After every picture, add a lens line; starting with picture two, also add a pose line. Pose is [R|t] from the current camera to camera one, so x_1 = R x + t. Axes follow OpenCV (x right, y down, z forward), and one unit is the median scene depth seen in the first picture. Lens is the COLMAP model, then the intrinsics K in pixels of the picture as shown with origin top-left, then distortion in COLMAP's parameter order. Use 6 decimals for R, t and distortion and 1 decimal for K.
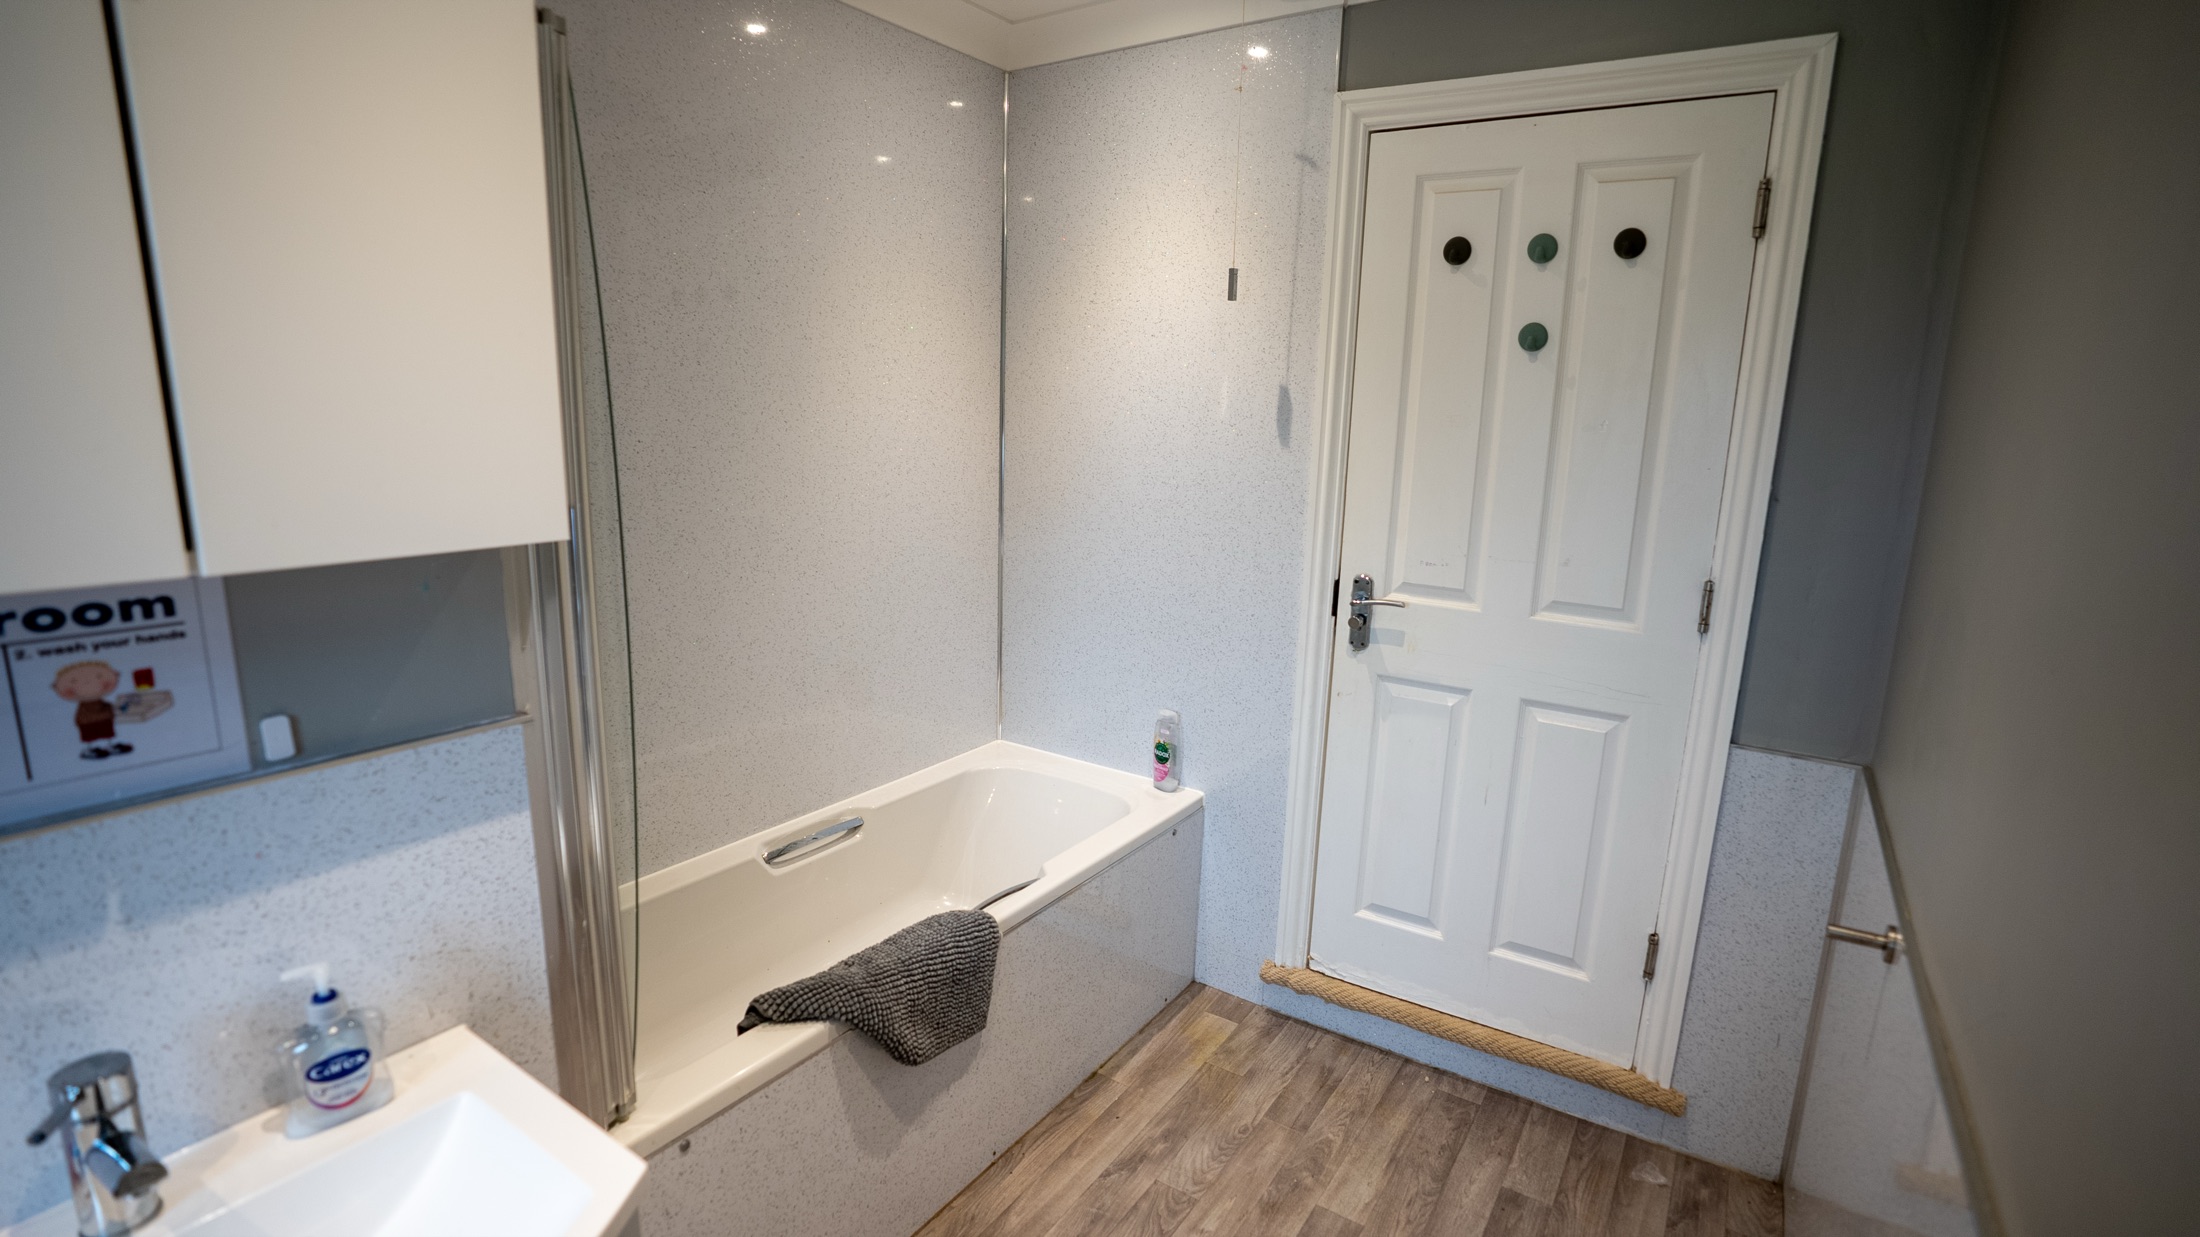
lens RADIAL K [[1018.3, 0, 1115.4], [0, 1018.3, 617.4], [0, 0, 1]] dist [-0.076694, 0.031156]
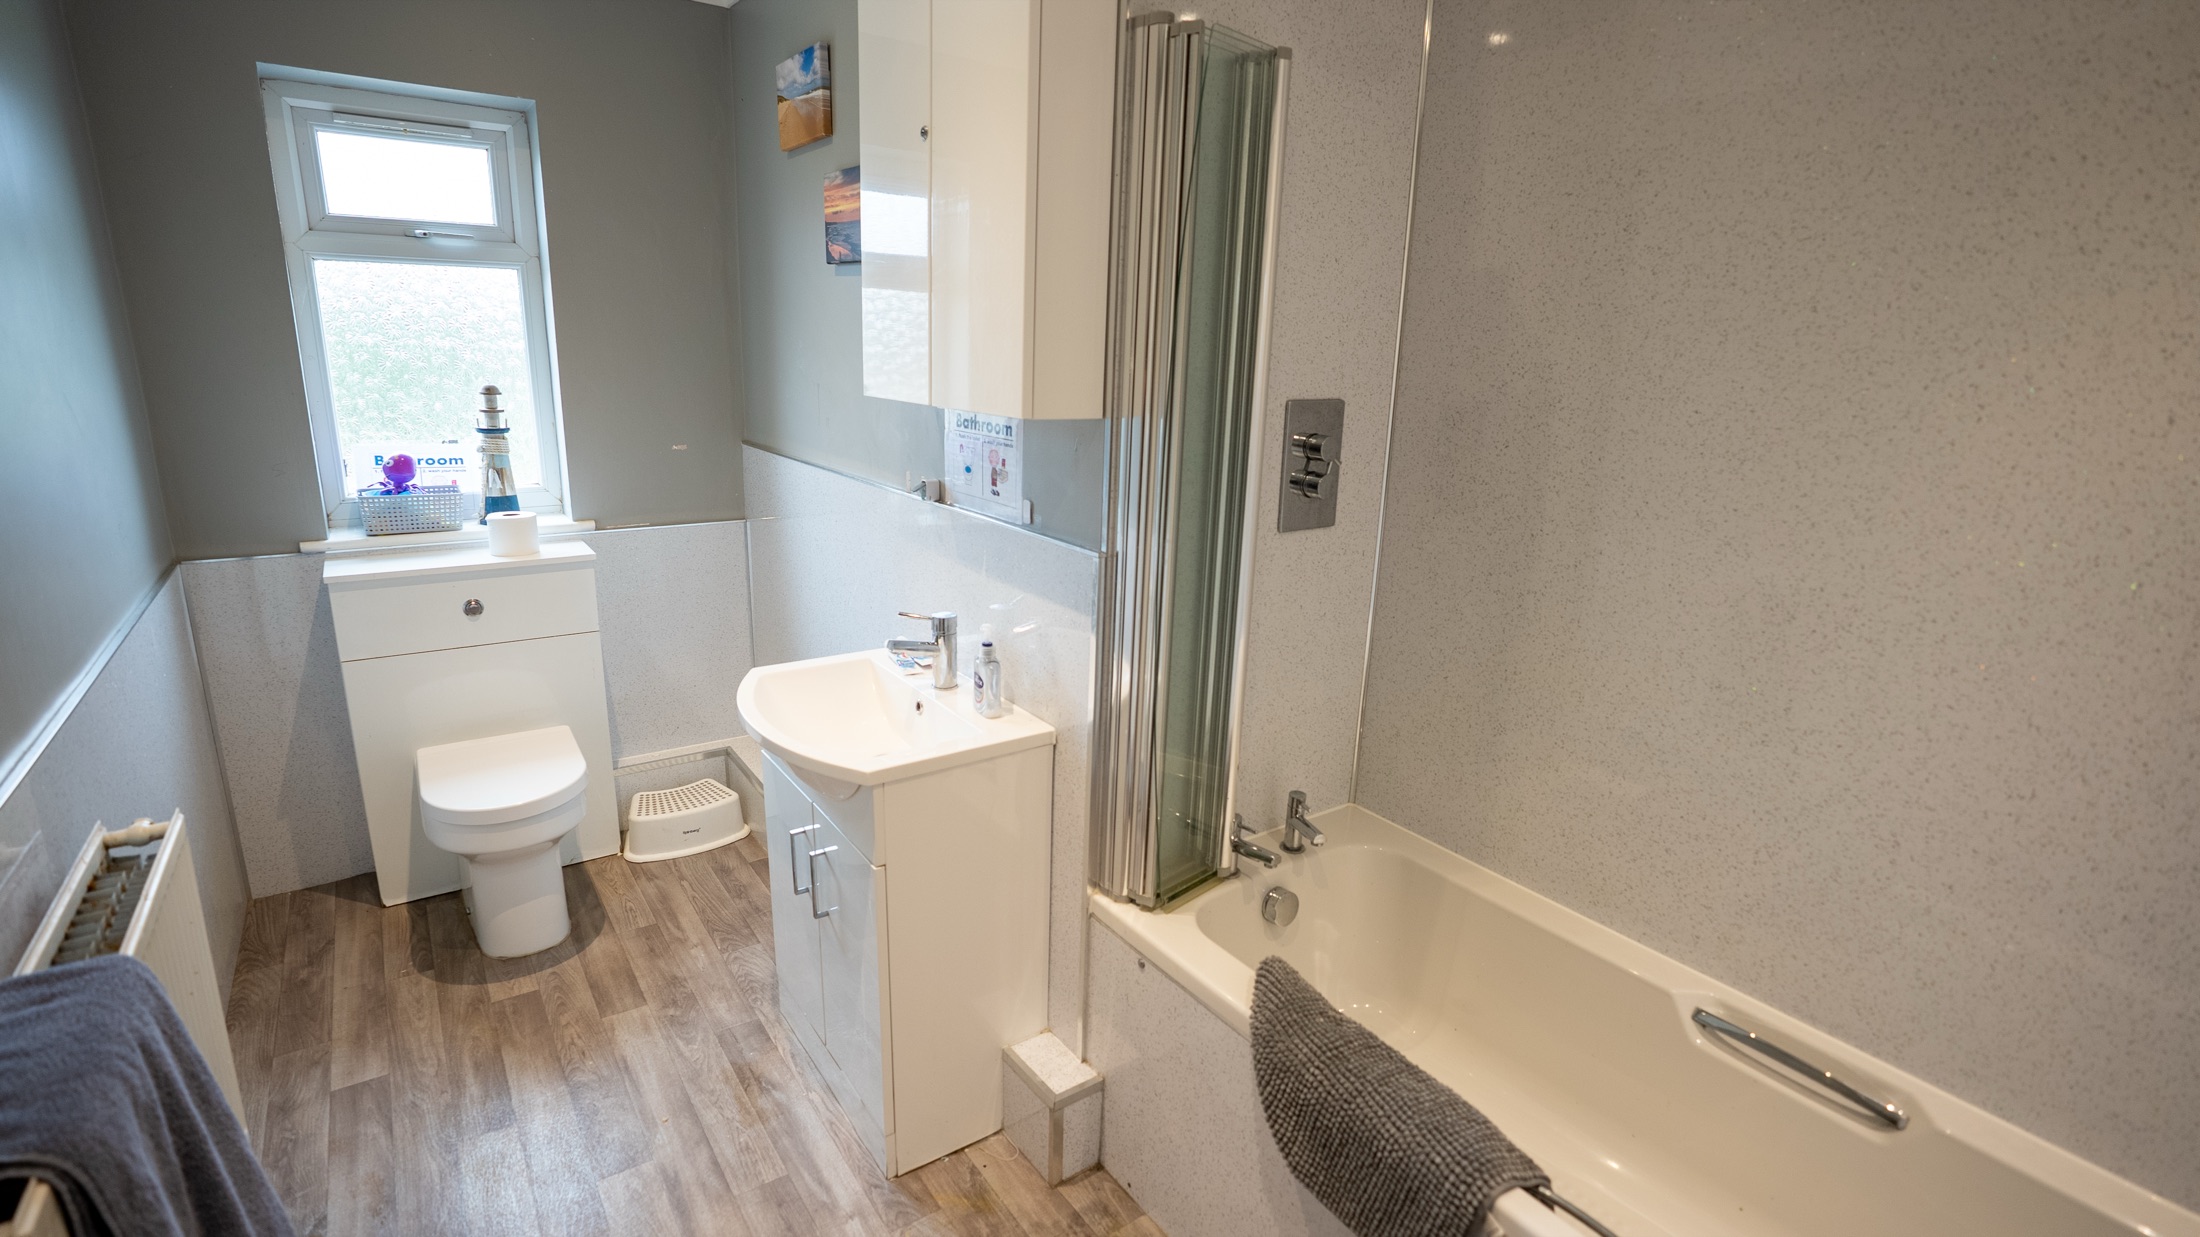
lens RADIAL K [[1018.3, 0, 1115.4], [0, 1018.3, 617.4], [0, 0, 1]] dist [-0.076694, 0.031156]
pose [[-0.356417, 0.199622, -0.912753, 0.420754], [-0.236767, 0.925725, 0.294913, -0.141408], [0.903830, 0.321222, -0.282681, 0.818531]]
